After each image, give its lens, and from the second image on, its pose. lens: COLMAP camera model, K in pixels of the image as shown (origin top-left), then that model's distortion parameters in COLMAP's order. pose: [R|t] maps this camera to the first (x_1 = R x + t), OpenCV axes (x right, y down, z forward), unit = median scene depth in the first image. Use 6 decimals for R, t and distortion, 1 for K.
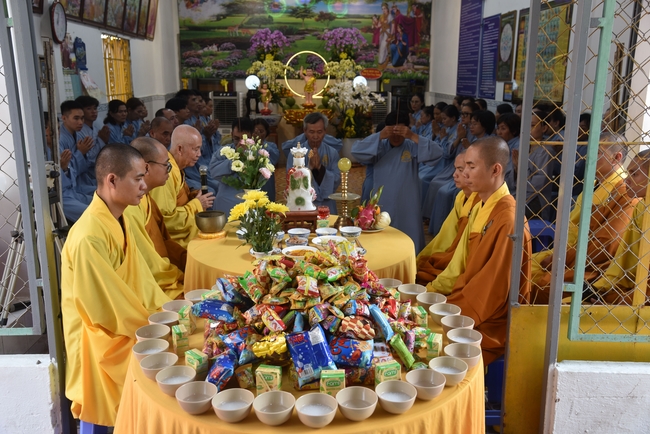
lens RADIAL K [[634.0, 0, 325.0], [0, 634.0, 217.0], [0, 0, 1]] dist [0.026747, 0.020428]
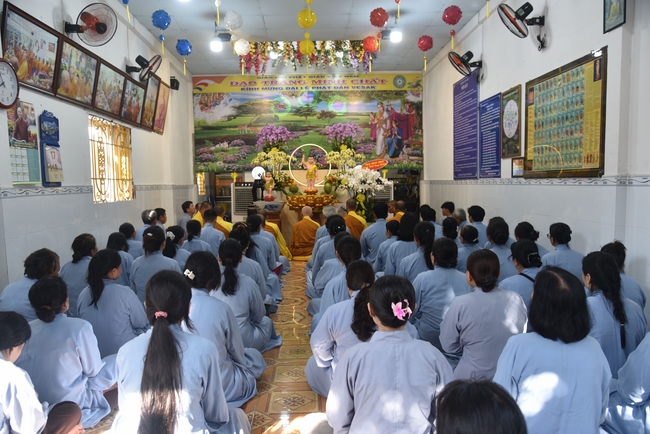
lens RADIAL K [[489.9, 0, 325.0], [0, 489.9, 217.0], [0, 0, 1]] dist [-0.045004, 0.000935]
pose [[0.999706, -0.019450, -0.014454, 0.006915], [0.017017, 0.988135, -0.152640, -0.012067], [0.017251, 0.152350, 0.988176, 0.194160]]
